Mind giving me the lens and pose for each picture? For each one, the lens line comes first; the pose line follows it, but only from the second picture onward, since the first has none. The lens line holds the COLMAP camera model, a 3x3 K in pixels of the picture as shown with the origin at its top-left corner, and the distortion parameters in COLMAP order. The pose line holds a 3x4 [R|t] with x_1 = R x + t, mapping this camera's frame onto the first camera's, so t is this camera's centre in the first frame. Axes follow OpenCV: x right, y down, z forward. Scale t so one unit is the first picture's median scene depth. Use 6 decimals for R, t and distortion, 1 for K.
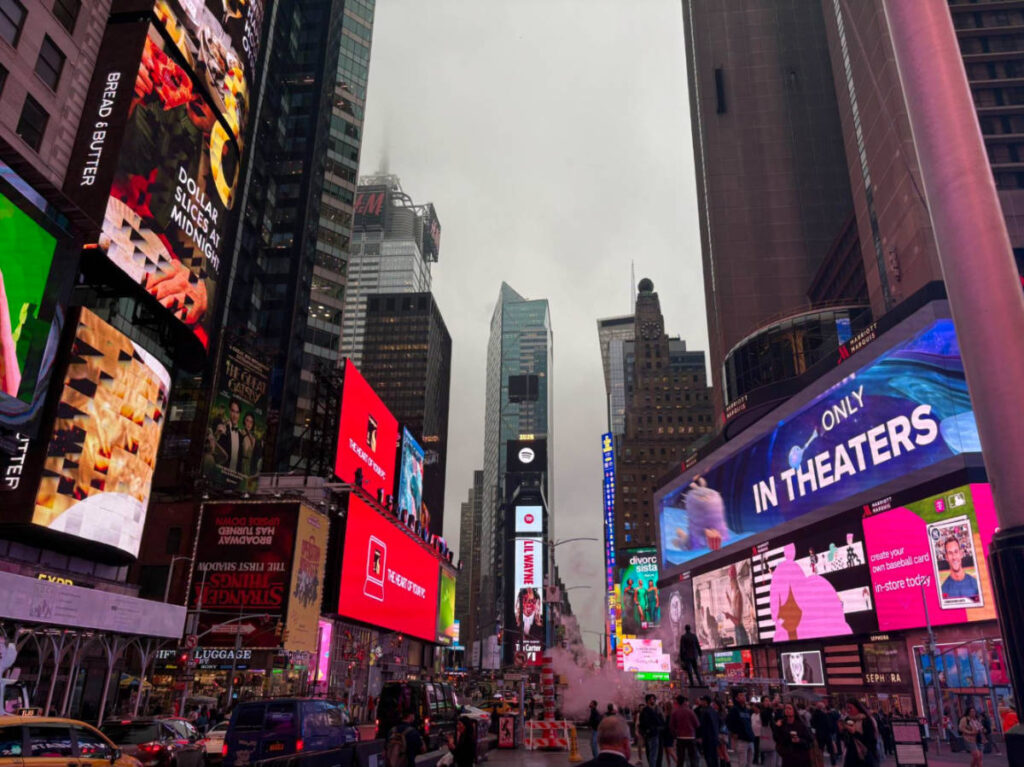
lens RADIAL K [[743.8, 0, 512.0], [0, 743.8, 383.5], [0, 0, 1]] dist [0.046615, -0.099905]
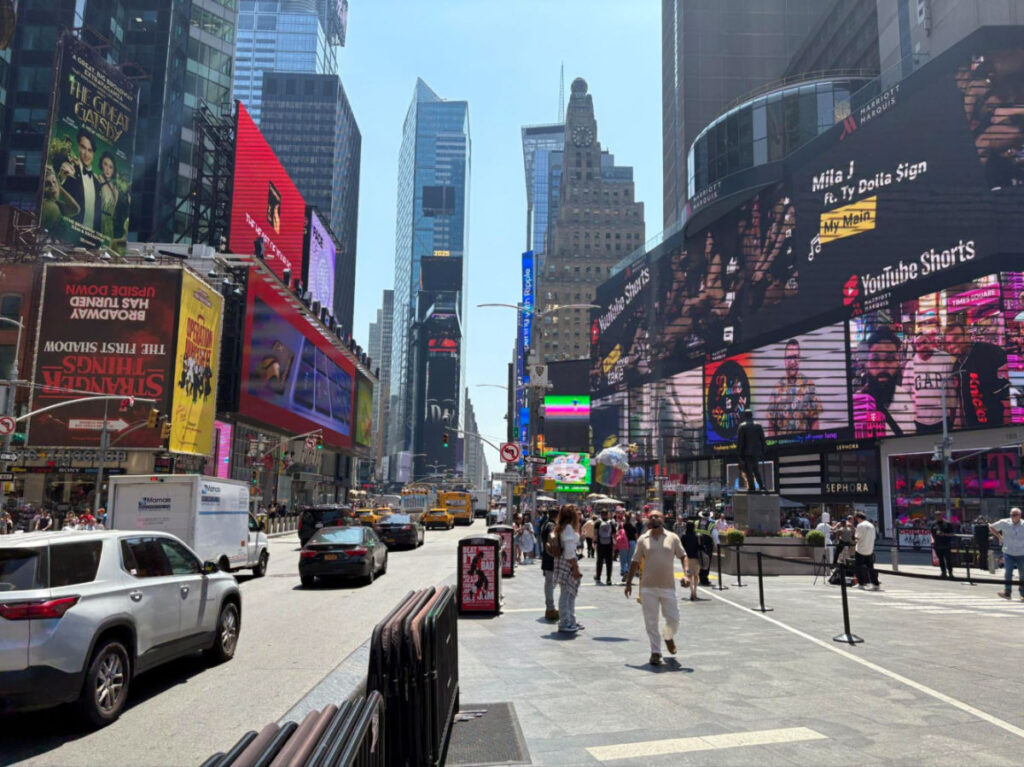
lens RADIAL K [[747.2, 0, 512.0], [0, 747.2, 383.5], [0, 0, 1]] dist [0.001882, -0.042390]
pose [[0.991868, 0.015297, 0.126348, -0.030349], [-0.043440, 0.973825, 0.223110, 0.059696], [-0.119628, -0.226784, 0.966570, 0.135737]]
